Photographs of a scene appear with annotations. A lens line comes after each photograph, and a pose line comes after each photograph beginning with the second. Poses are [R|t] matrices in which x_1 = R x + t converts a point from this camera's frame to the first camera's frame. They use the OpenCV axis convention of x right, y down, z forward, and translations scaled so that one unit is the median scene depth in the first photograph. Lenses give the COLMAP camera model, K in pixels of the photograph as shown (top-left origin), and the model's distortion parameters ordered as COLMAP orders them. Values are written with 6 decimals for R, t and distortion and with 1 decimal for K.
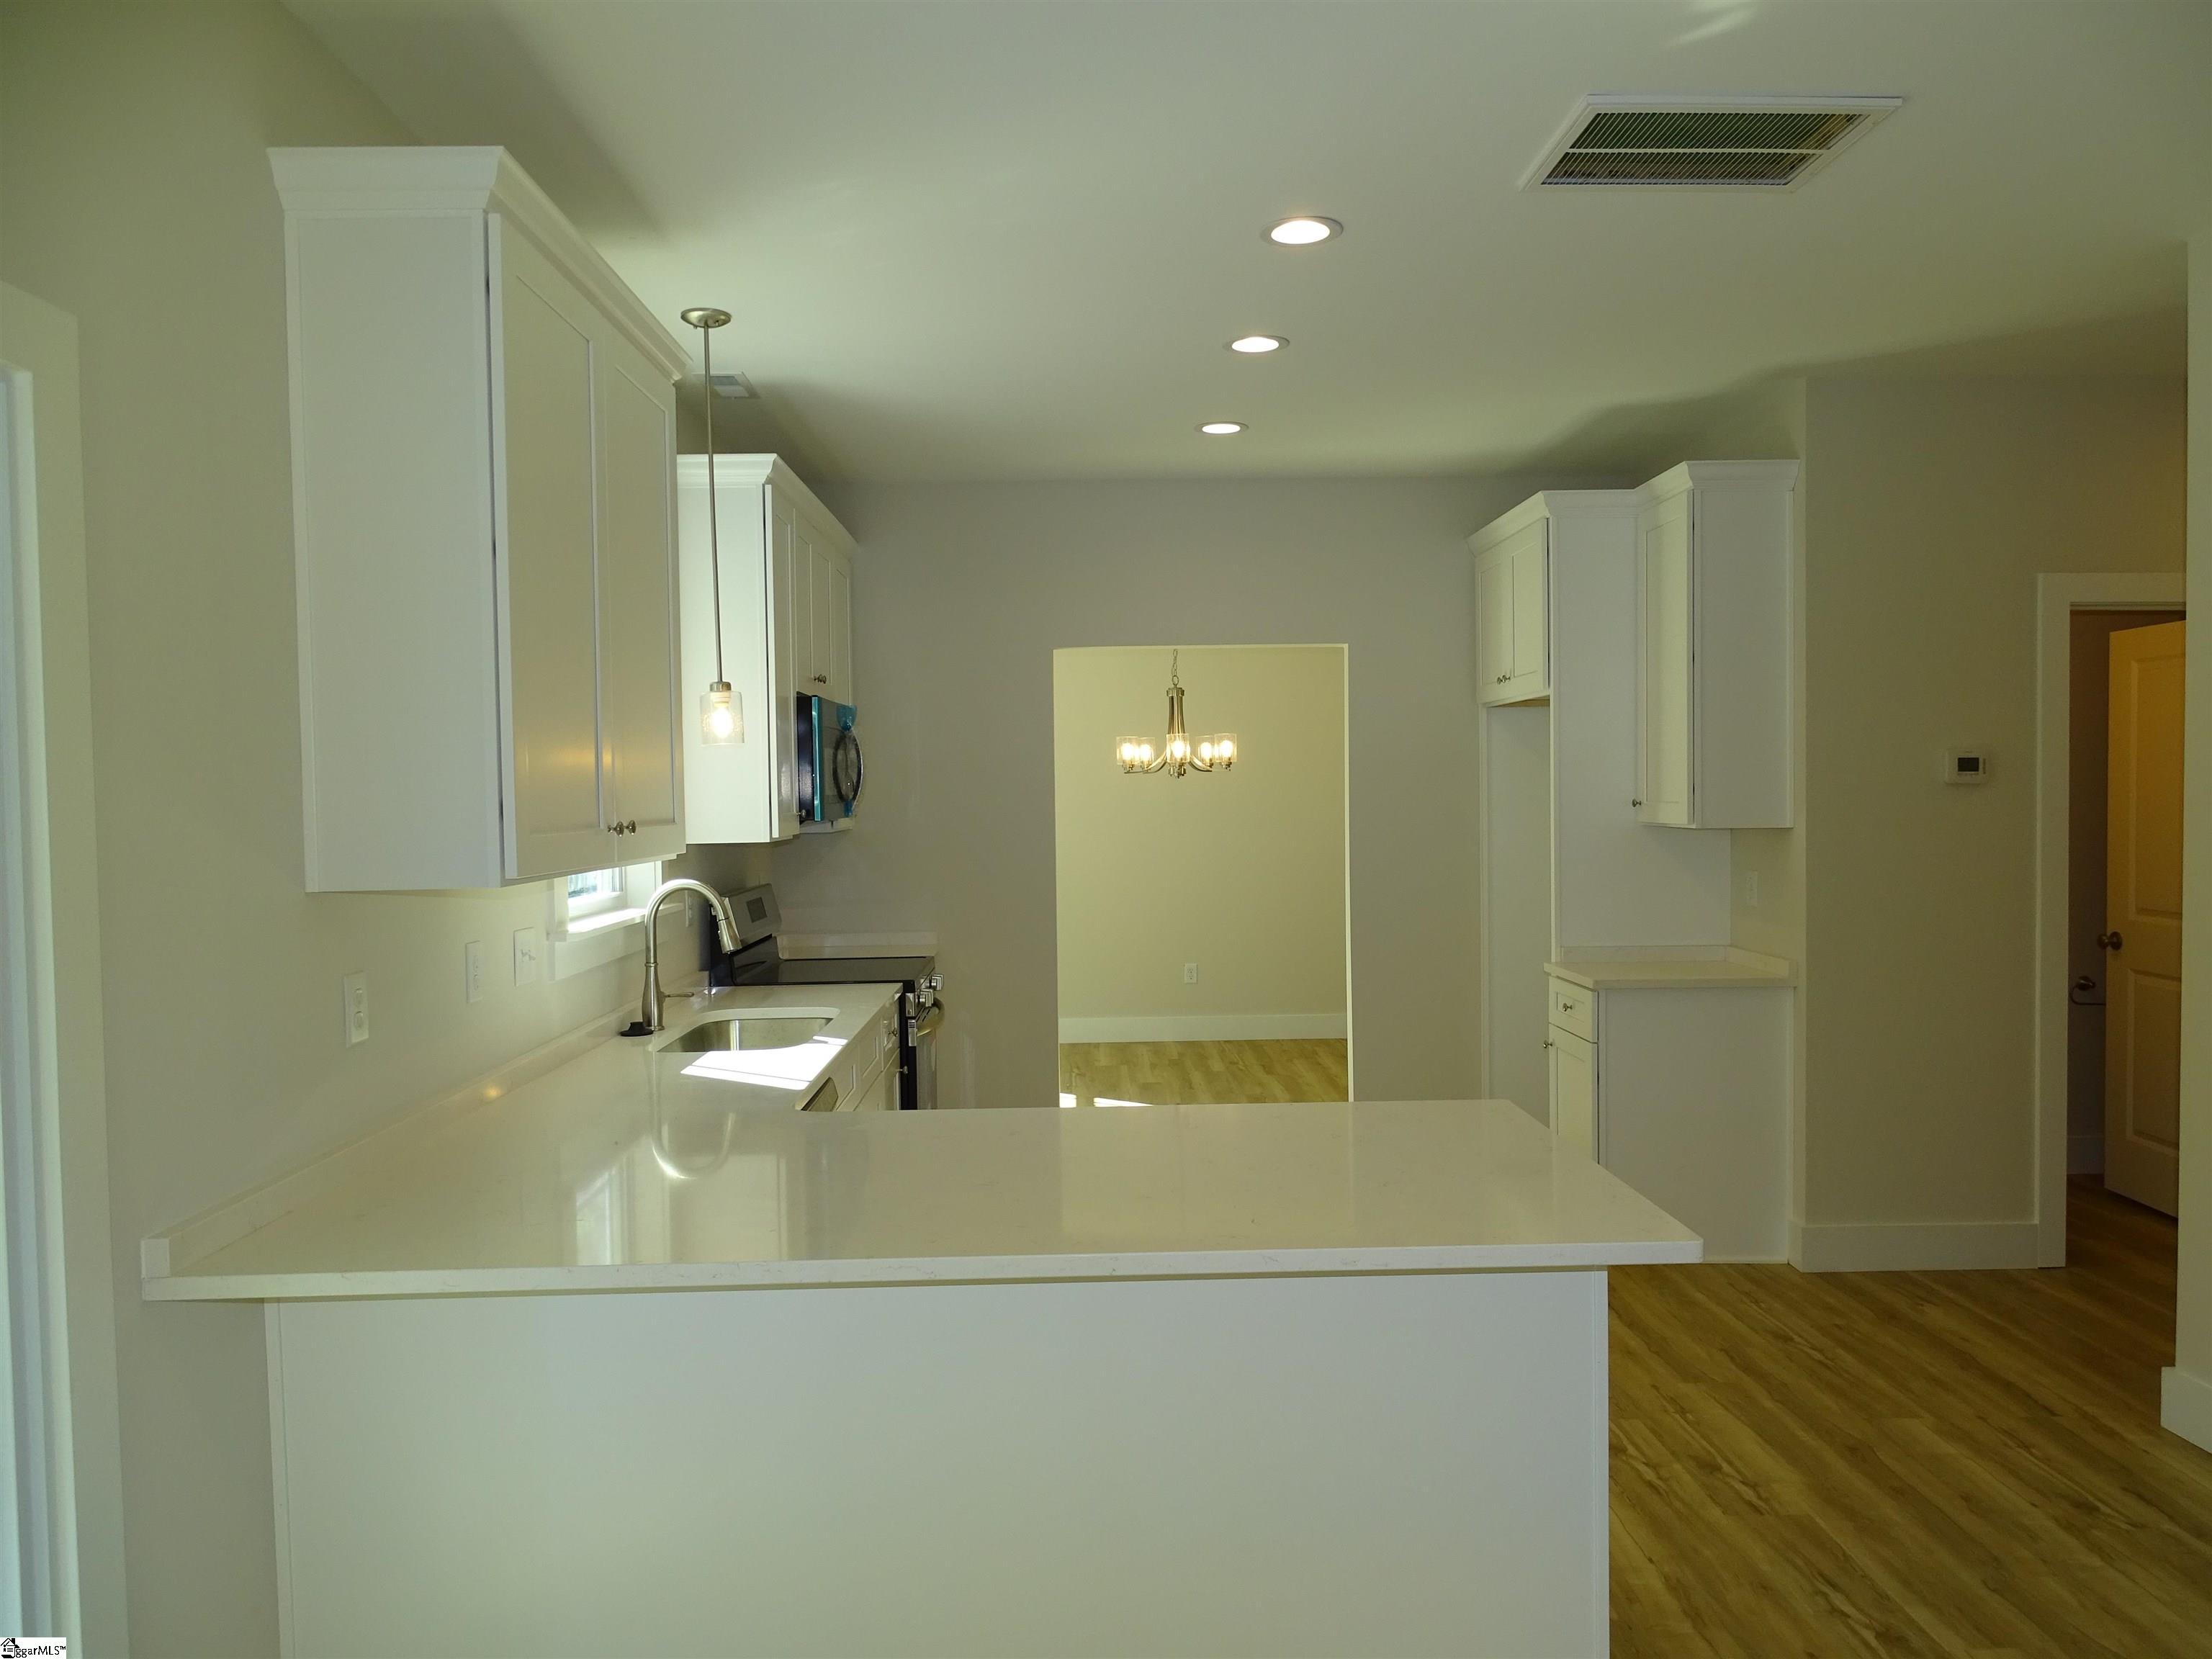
lens RADIAL K [[1566.8, 0, 1108.7], [0, 1566.8, 822.6], [0, 0, 1]] dist [0.003399, -0.007505]
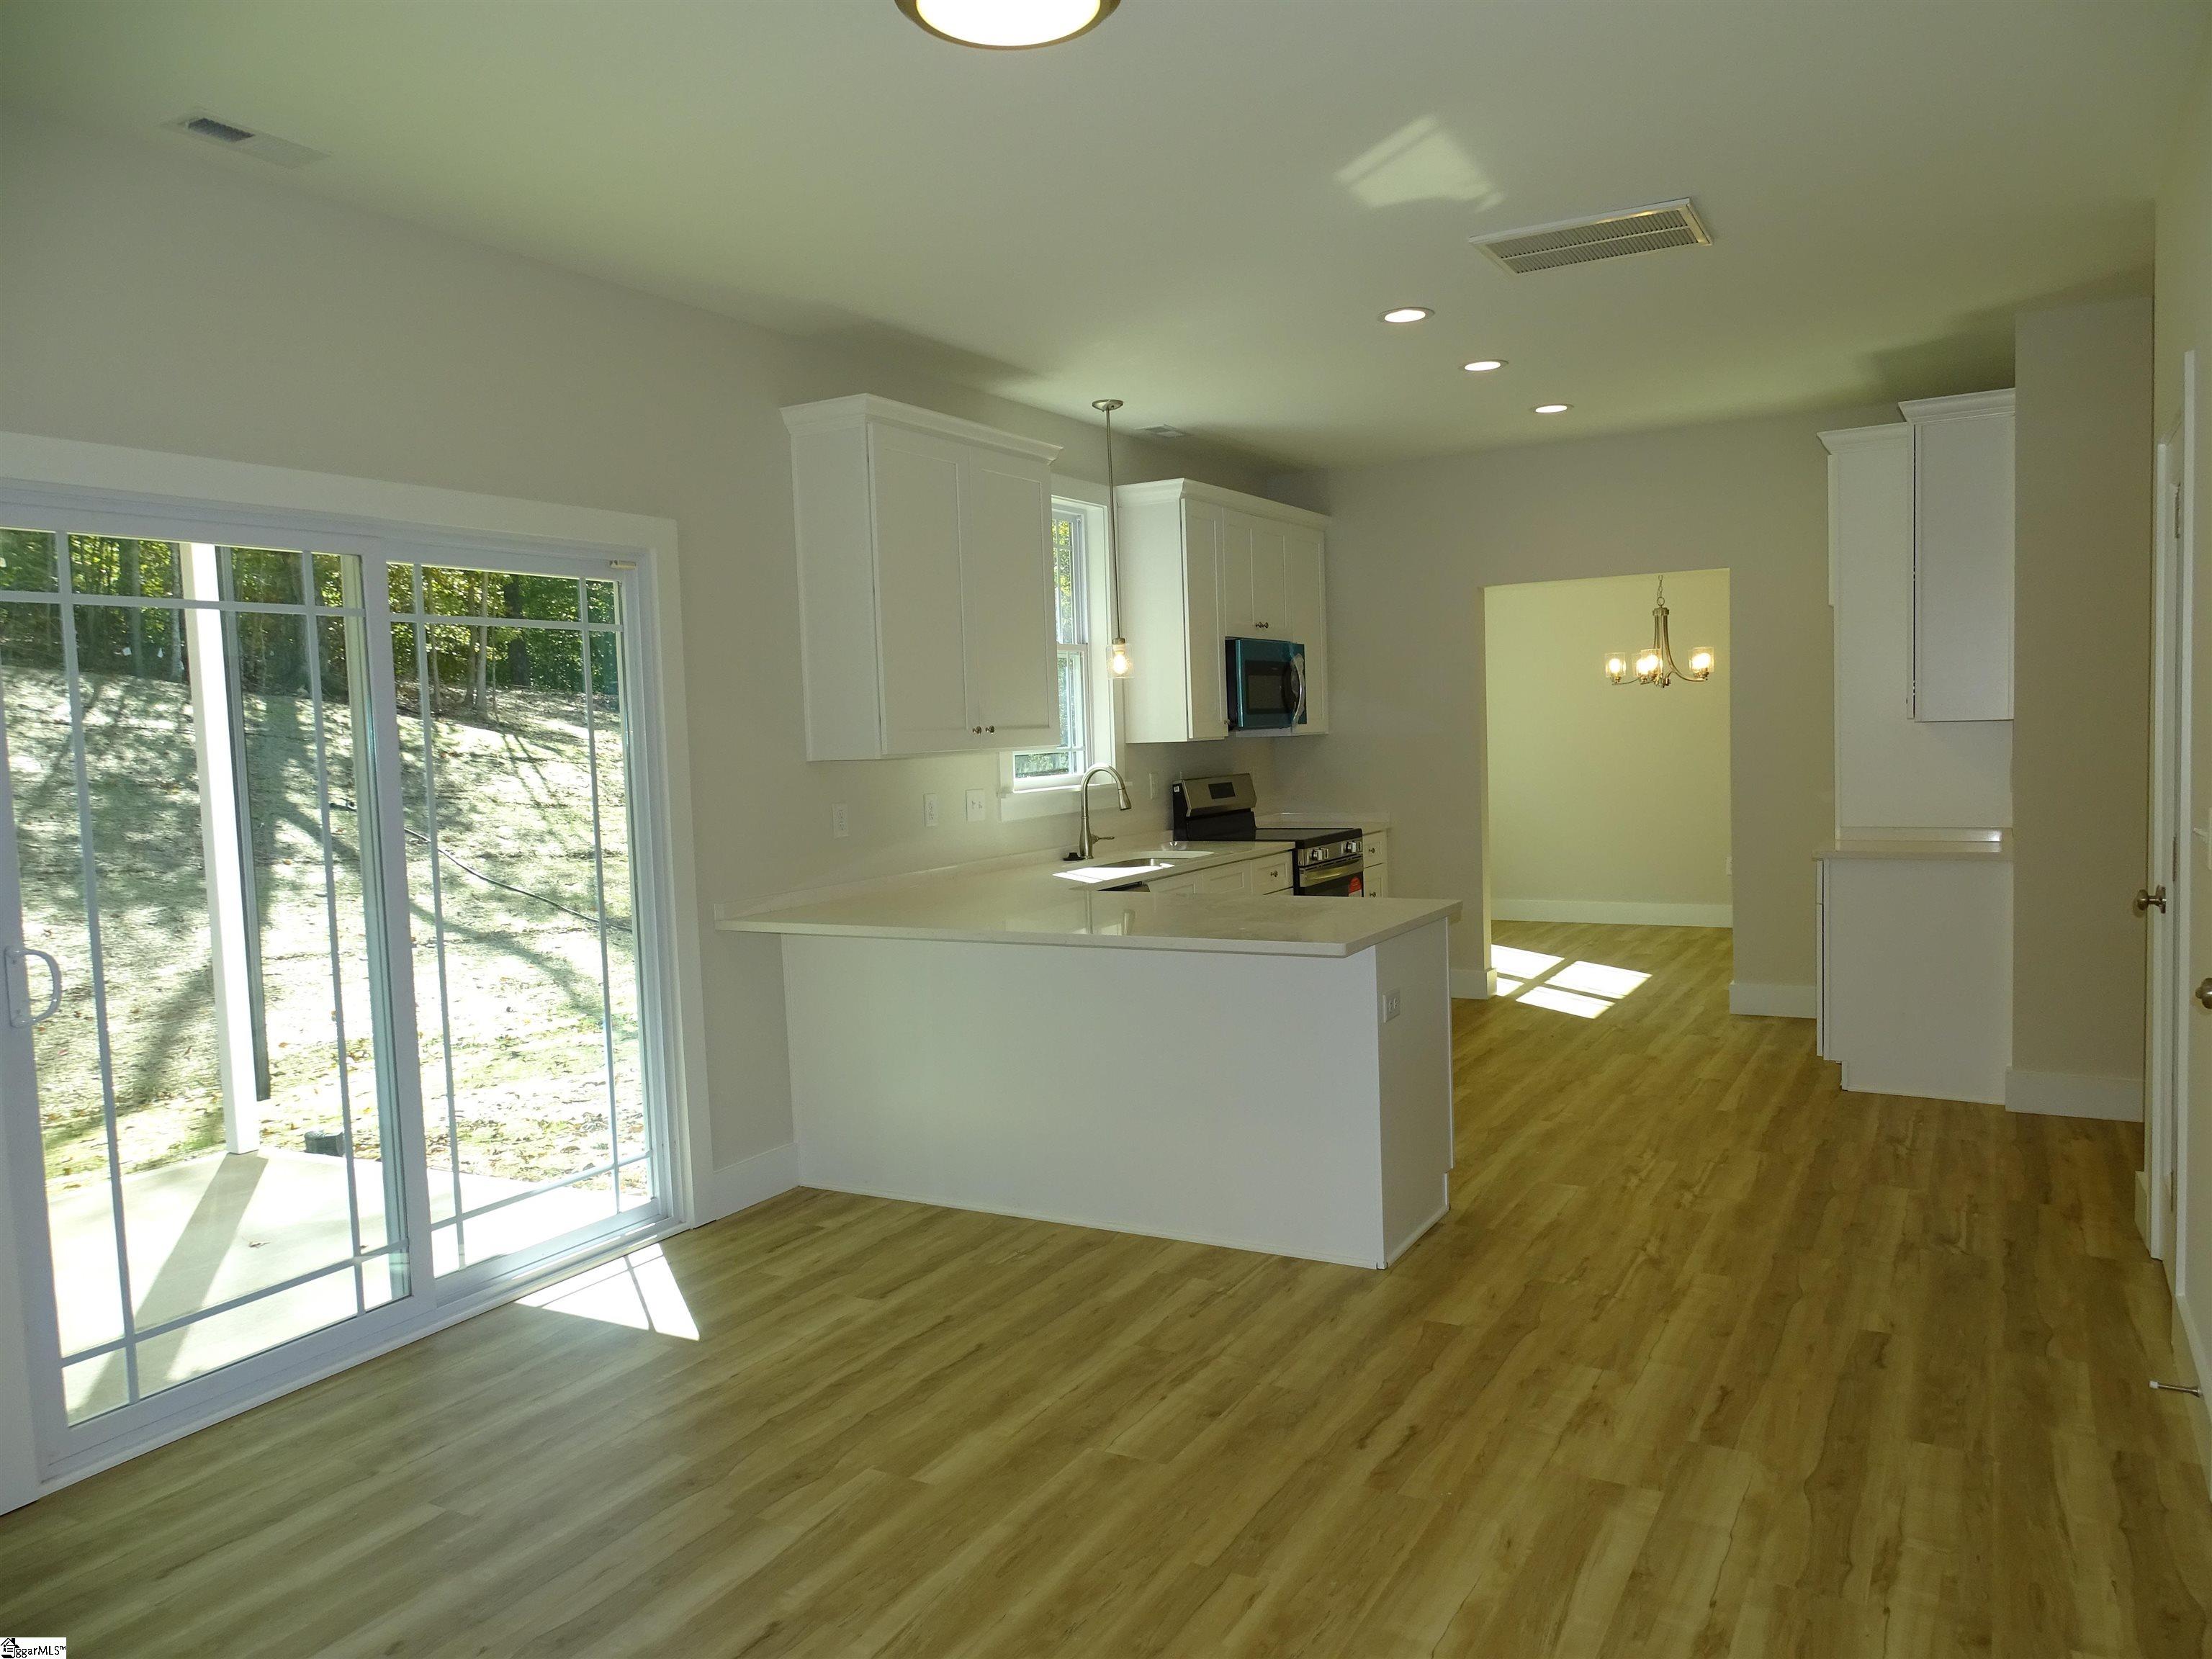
lens RADIAL K [[1575.2, 0, 1111.1], [0, 1575.2, 822.7], [0, 0, 1]] dist [-0.004049, 0.010906]
pose [[0.855244, 0.015460, -0.517995, 0.578537], [0.011359, 0.998756, 0.048563, 0.018394], [0.518101, -0.047417, 0.854004, -0.367854]]
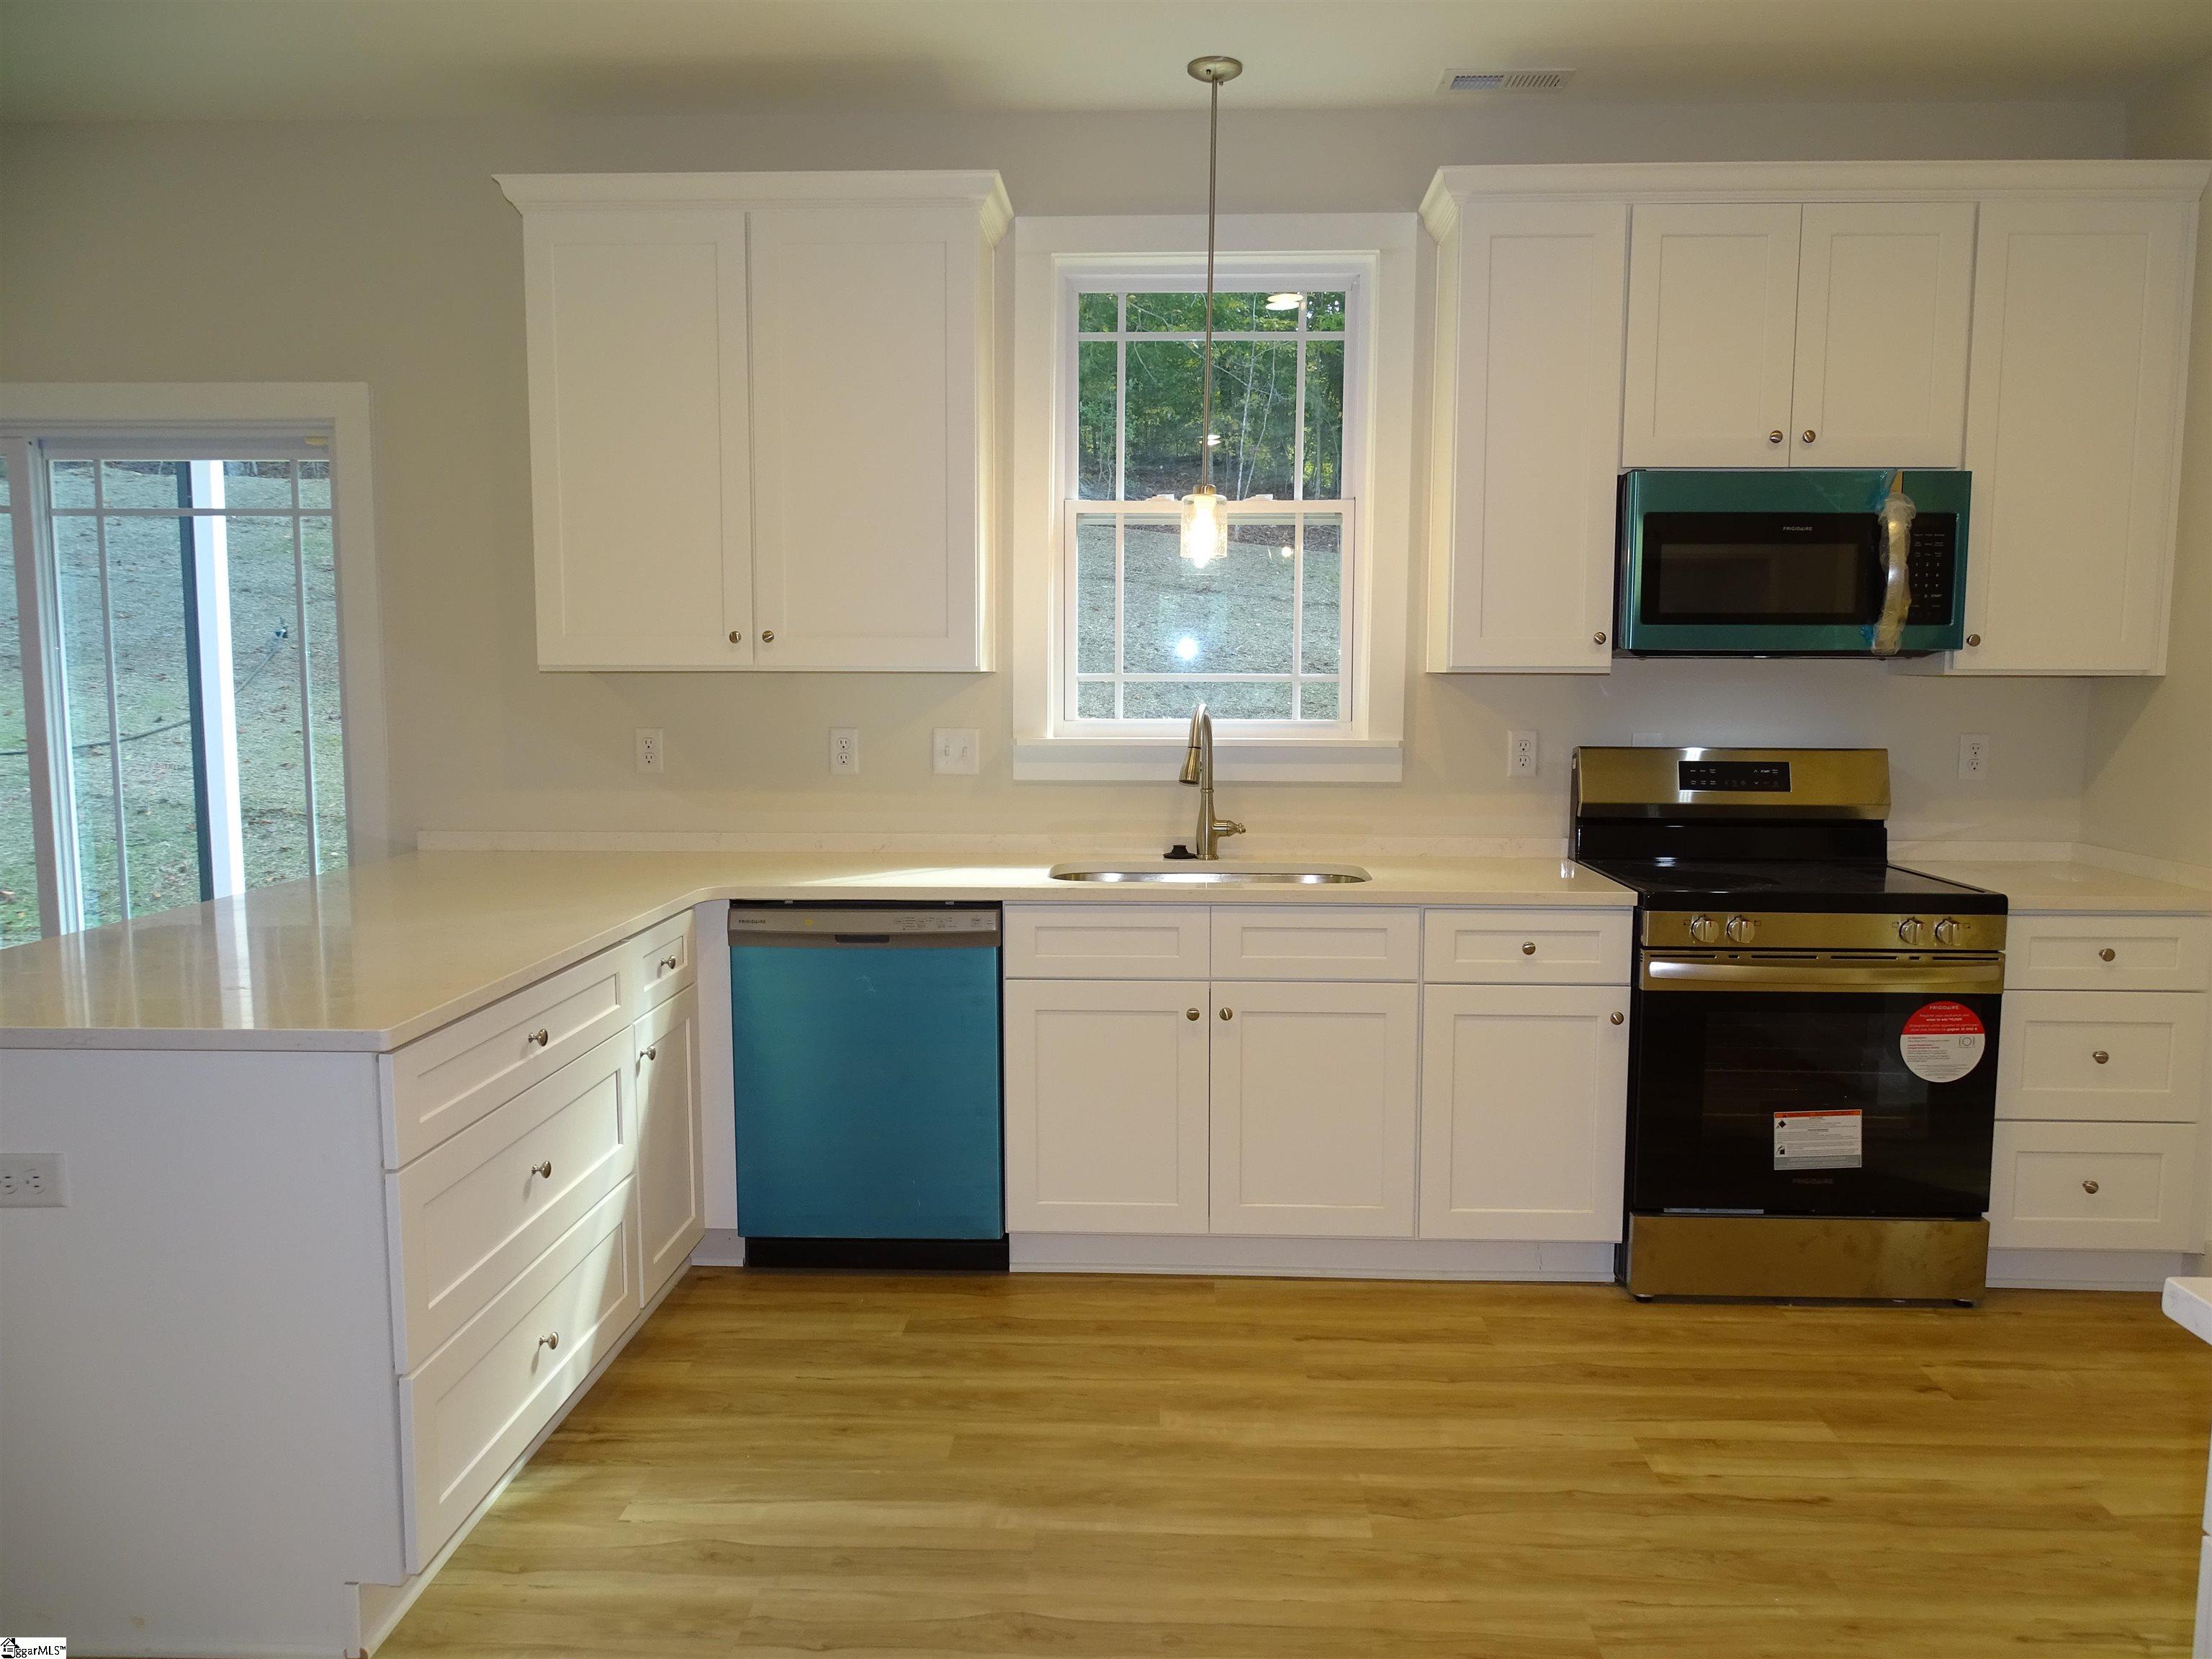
lens RADIAL K [[1566.8, 0, 1108.7], [0, 1566.8, 822.6], [0, 0, 1]] dist [0.003399, -0.007505]
pose [[-0.054305, 0.103497, -0.993146, 0.693077], [-0.024734, 0.994169, 0.104956, 0.010034], [0.998218, 0.030264, -0.051429, 1.014788]]
